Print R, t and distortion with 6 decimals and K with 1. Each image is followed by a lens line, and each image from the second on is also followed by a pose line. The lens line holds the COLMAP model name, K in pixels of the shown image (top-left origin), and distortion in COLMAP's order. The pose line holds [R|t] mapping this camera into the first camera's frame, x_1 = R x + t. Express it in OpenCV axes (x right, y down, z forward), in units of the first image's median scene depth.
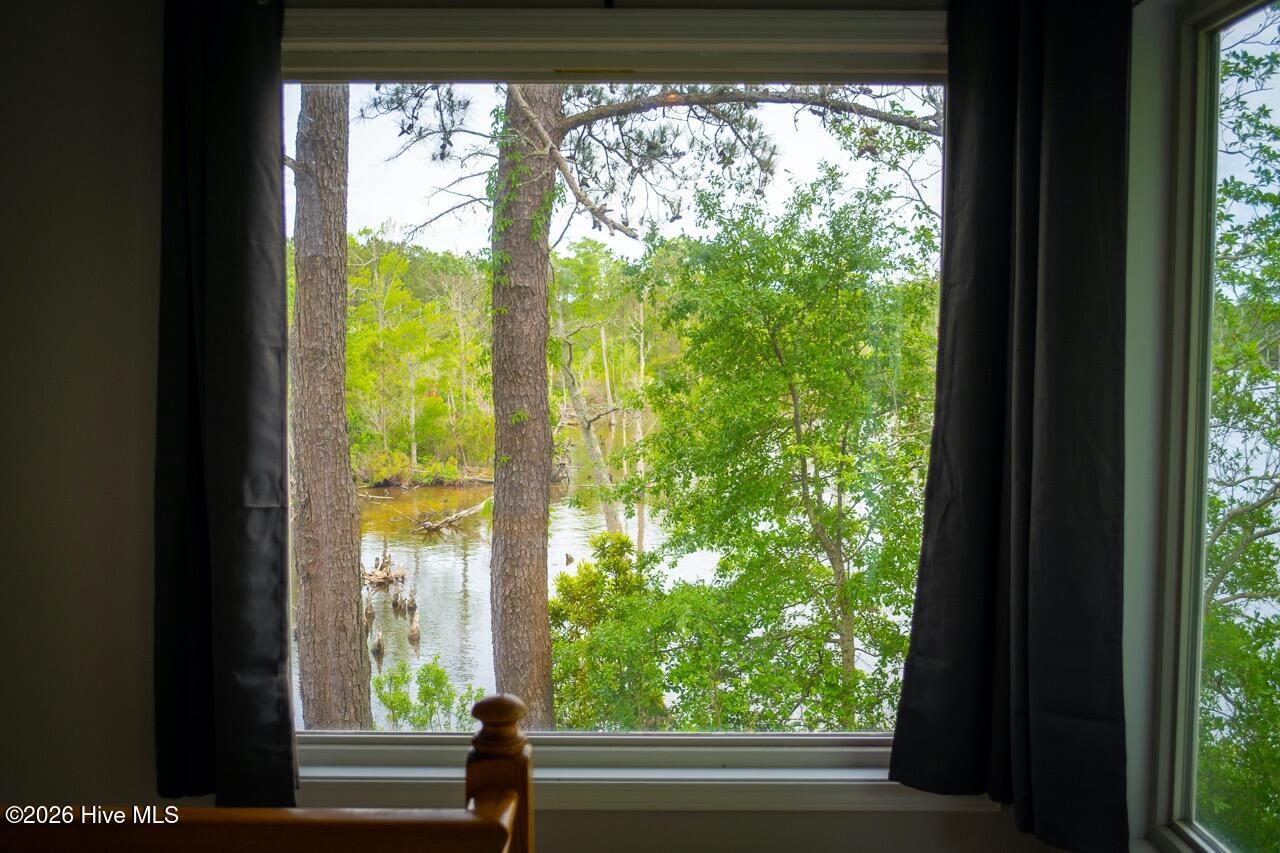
lens RADIAL K [[1251.6, 0, 639.3], [0, 1251.6, 424.4], [0, 0, 1]] dist [0.003641, 0.000000]
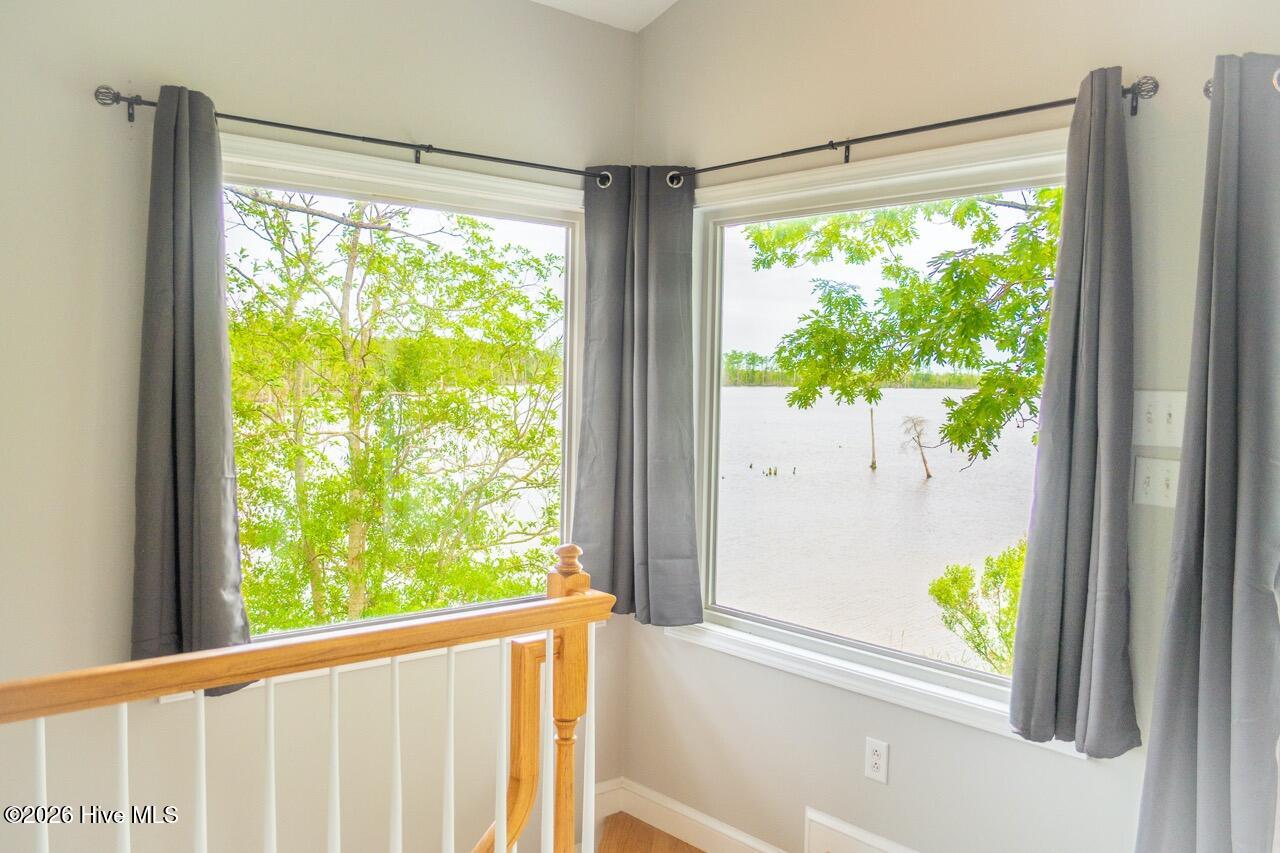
lens RADIAL K [[1091.7, 0, 640.9], [0, 1091.7, 430.2], [0, 0, 1]] dist [0.001752, 0.000799]
pose [[0.753591, -0.018201, 0.657092, -0.192640], [0.022548, 0.999744, 0.001833, 0.005297], [-0.656957, 0.013435, 0.753808, -0.065979]]
